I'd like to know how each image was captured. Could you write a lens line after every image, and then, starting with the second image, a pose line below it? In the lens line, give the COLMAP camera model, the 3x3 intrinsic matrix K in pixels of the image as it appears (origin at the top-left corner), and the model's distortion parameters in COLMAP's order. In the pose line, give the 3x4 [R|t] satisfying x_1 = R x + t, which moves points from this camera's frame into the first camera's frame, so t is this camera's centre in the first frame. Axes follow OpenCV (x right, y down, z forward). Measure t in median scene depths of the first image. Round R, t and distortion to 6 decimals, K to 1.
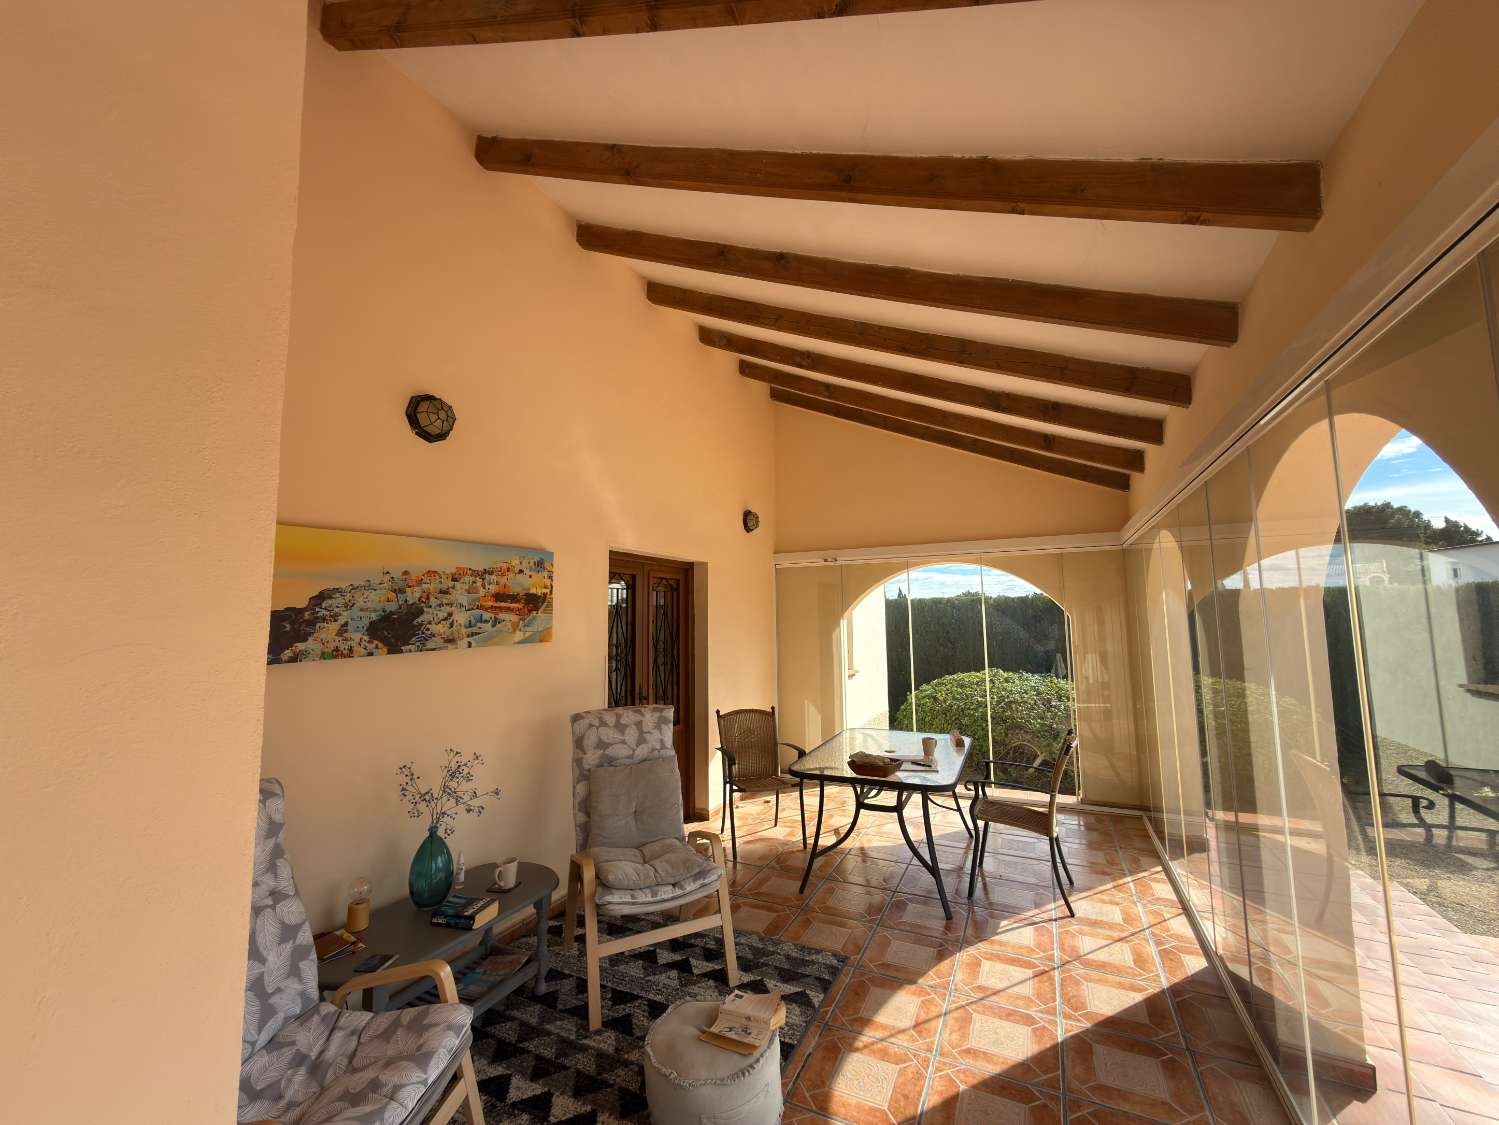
lens RADIAL K [[607.3, 0, 747.6], [0, 607.3, 557.5], [0, 0, 1]] dist [-0.000286, 0.000077]
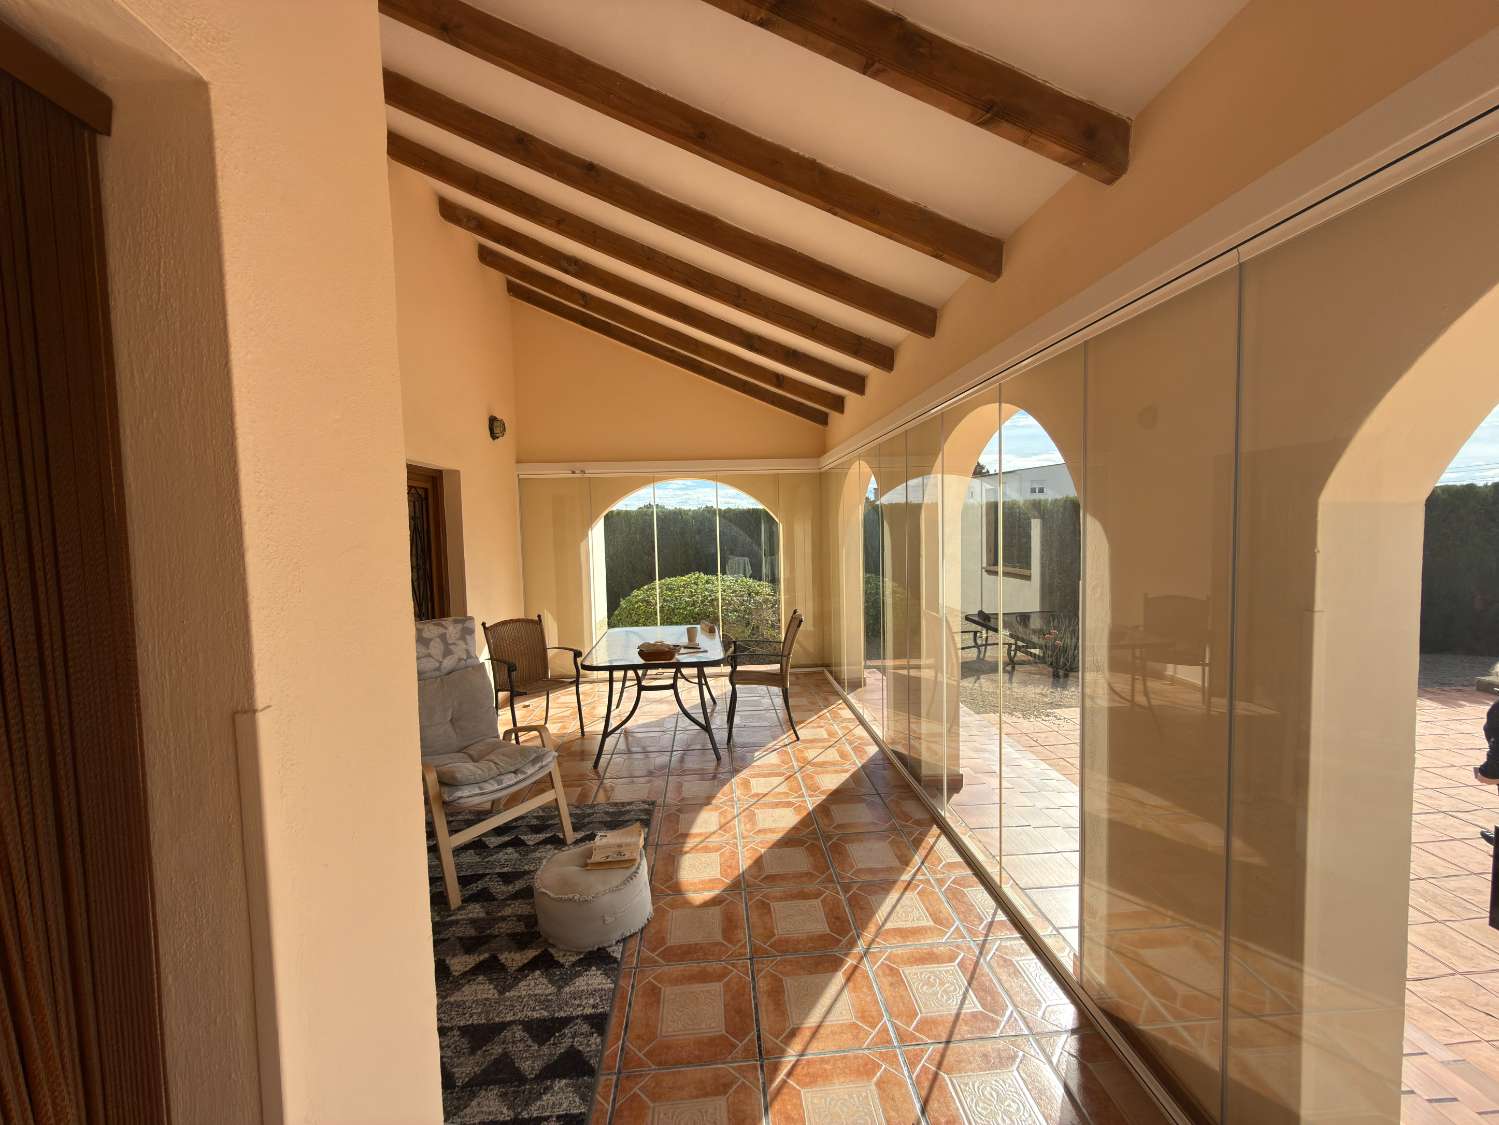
lens RADIAL K [[623.6, 0, 749.5], [0, 623.6, 562.5], [0, 0, 1]] dist [0.000778, 0.000242]
pose [[0.859789, -0.038098, 0.509227, -0.277272], [-0.038619, 0.989506, 0.139236, -0.004303], [-0.509188, -0.139379, 0.849295, -0.099147]]
